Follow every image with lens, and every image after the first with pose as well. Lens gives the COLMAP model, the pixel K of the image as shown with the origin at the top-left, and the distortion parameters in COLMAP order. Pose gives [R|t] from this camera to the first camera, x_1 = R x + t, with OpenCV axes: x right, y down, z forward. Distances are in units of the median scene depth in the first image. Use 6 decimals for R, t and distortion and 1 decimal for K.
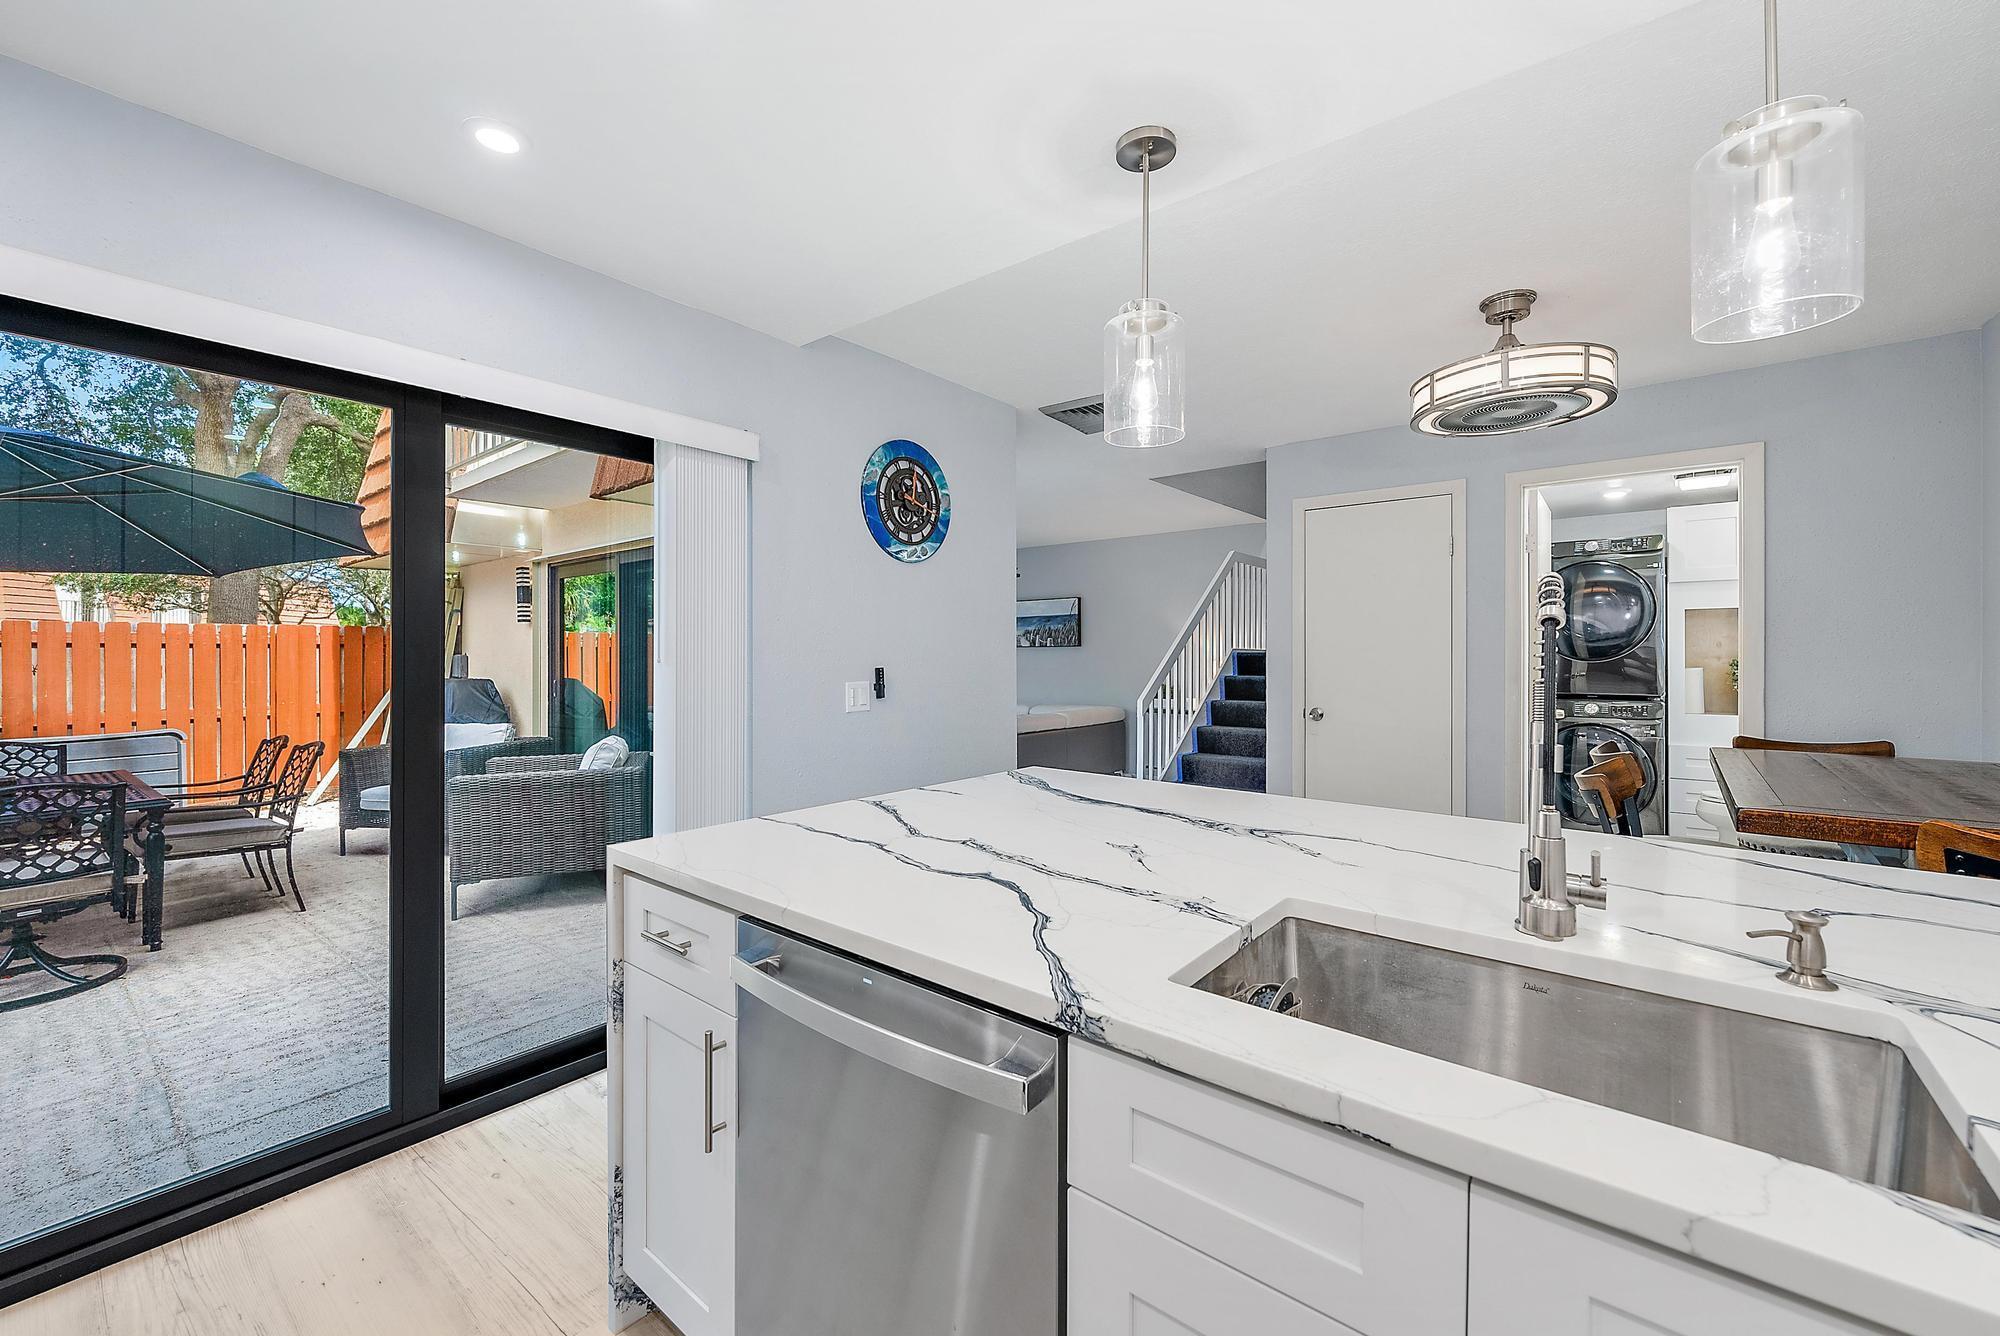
lens RADIAL K [[792.8, 0, 1000.6], [0, 792.8, 651.9], [0, 0, 1]] dist [-0.000590, -0.000174]
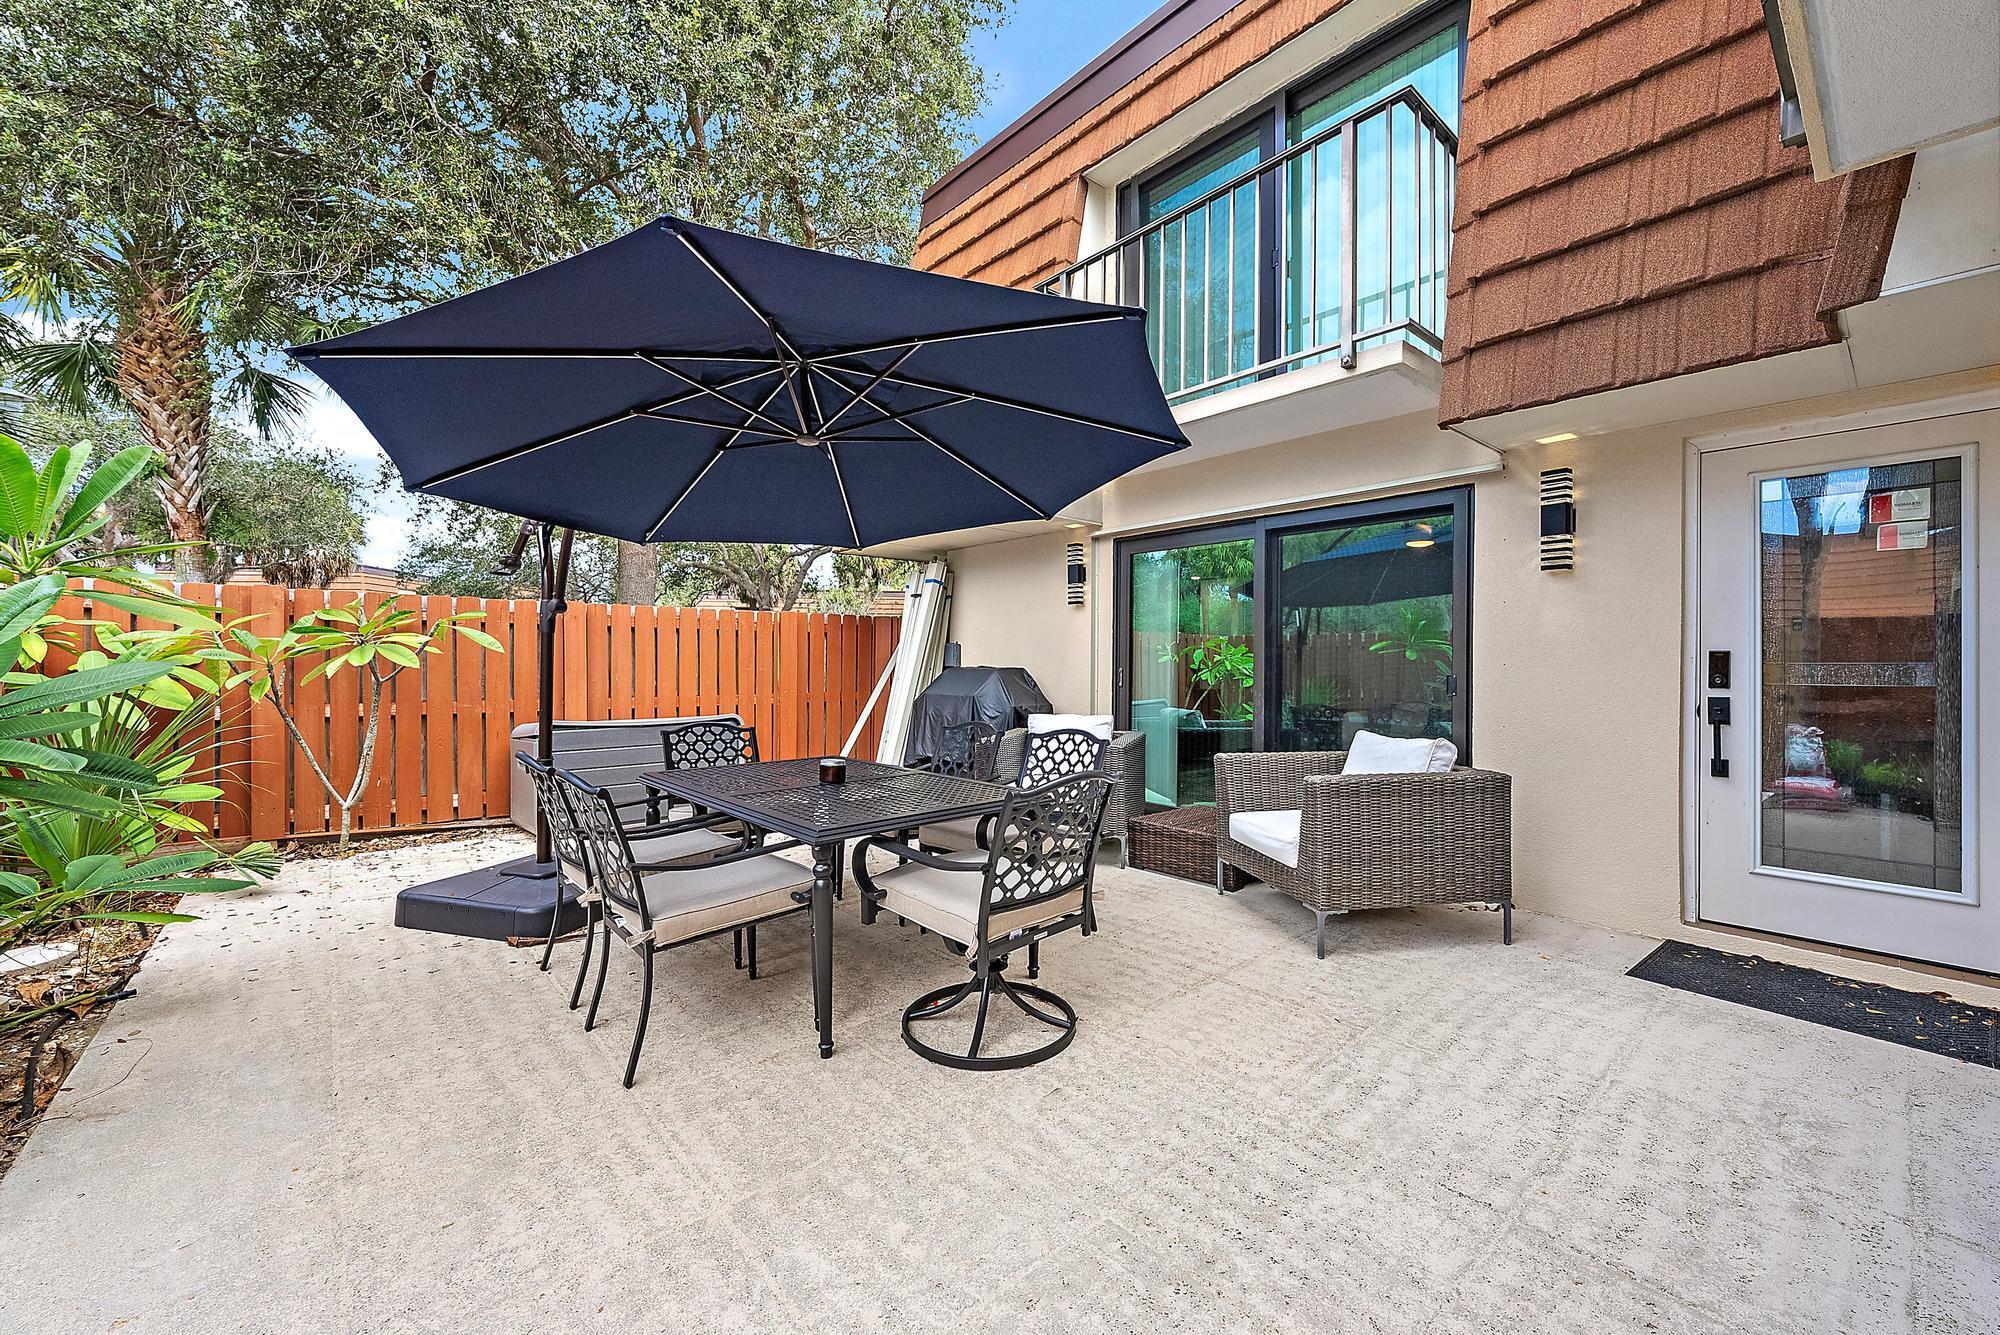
lens RADIAL K [[779.5, 0, 1019.3], [0, 779.5, 665.7], [0, 0, 1]] dist [-0.001778, -0.000097]
pose [[0.987152, 0.016340, -0.158944, -0.877376], [-0.015666, 0.999862, 0.005496, 0.047155], [0.159012, -0.002935, 0.987272, 0.188614]]
